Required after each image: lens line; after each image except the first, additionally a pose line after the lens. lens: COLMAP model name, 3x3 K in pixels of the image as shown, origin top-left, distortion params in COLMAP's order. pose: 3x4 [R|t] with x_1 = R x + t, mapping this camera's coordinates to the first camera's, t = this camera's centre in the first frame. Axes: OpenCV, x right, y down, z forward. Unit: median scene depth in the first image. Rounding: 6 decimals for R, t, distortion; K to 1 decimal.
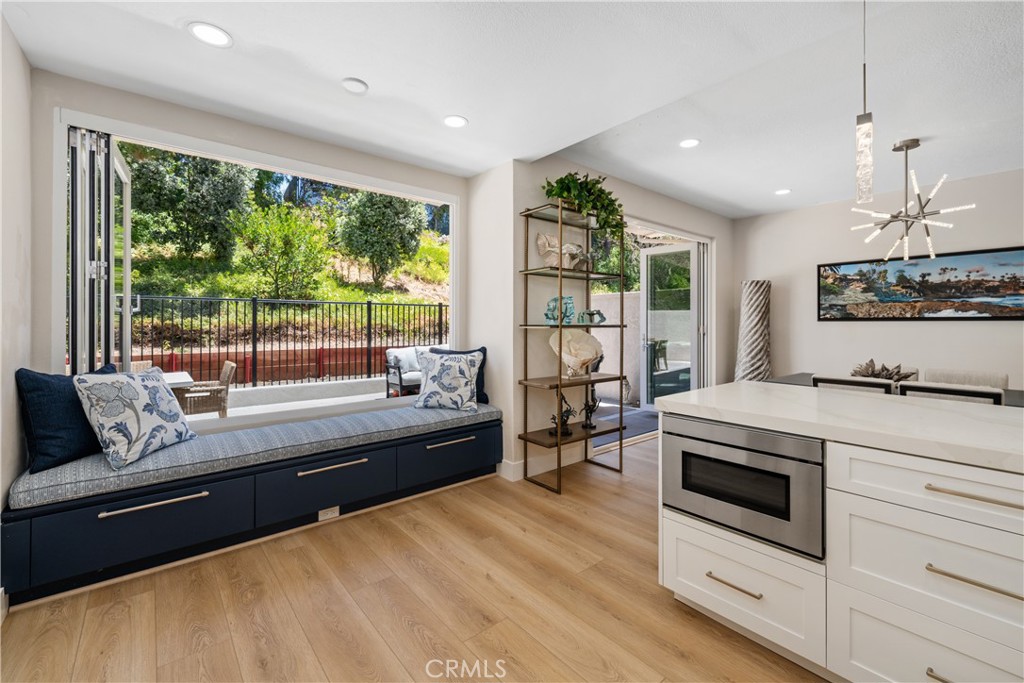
lens RADIAL K [[436.9, 0, 520.5], [0, 436.9, 321.5], [0, 0, 1]] dist [-0.001152, 0.000146]
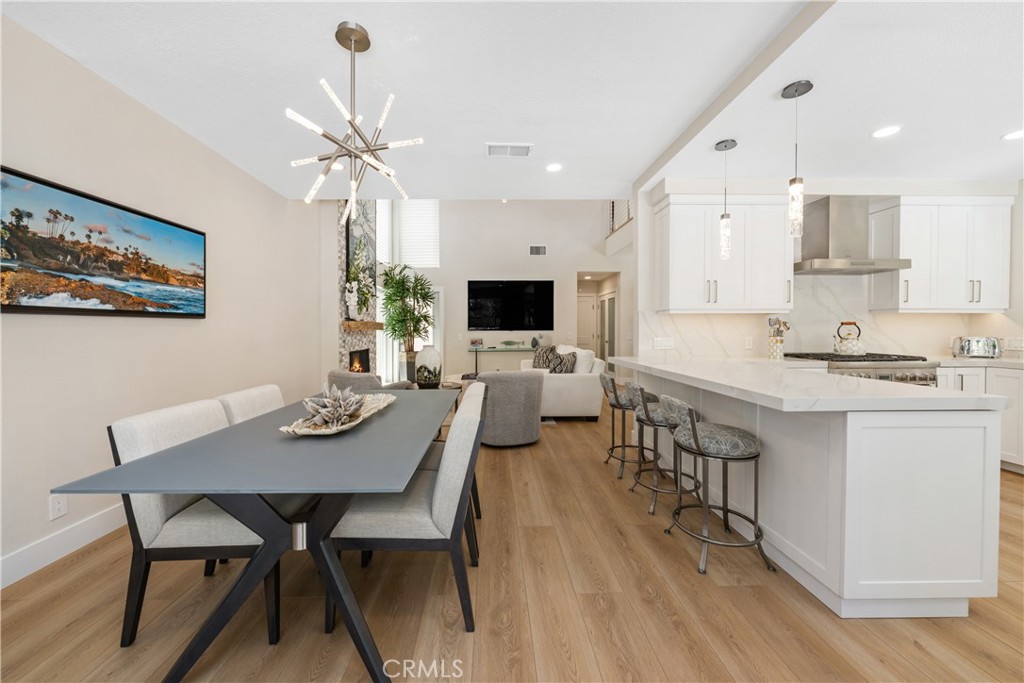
lens RADIAL K [[395.1, 0, 502.7], [0, 395.1, 335.0], [0, 0, 1]] dist [-0.005155, 0.000545]
pose [[-0.780447, -0.008472, 0.625164, 0.287016], [0.000109, 0.999906, 0.013686, 0.016897], [-0.625221, 0.010750, -0.780373, 1.074077]]
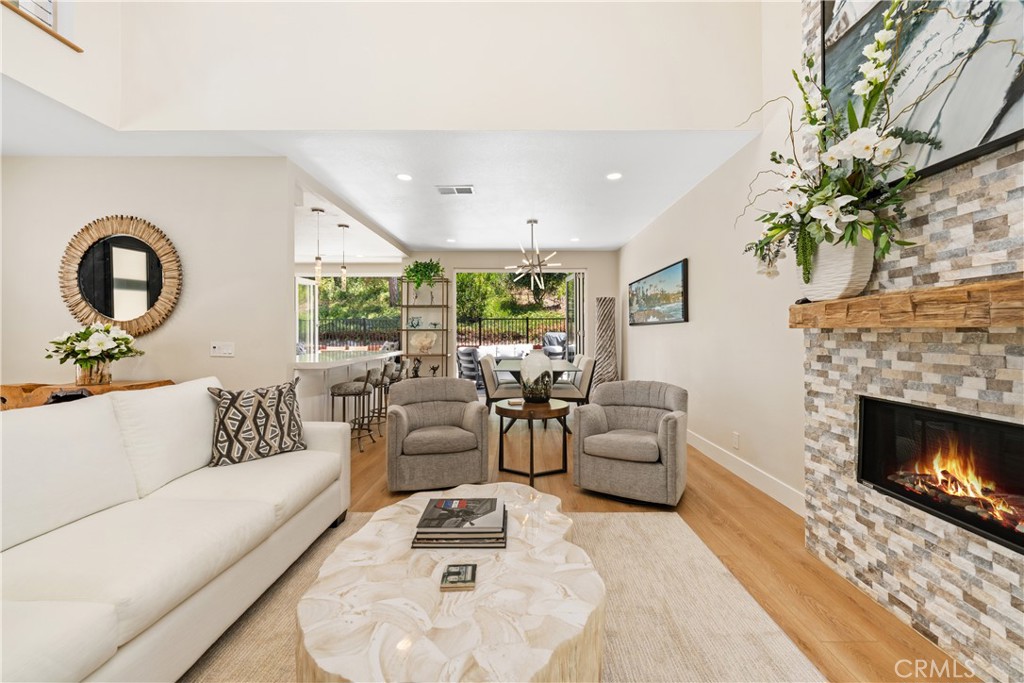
lens RADIAL K [[415.1, 0, 512.8], [0, 415.1, 332.8], [0, 0, 1]] dist [-0.002567, 0.000287]
pose [[0.759456, -0.004340, -0.650544, 1.527148], [0.005958, 0.999982, 0.000283, 0.020902], [0.650531, -0.004091, 0.759469, -0.223780]]
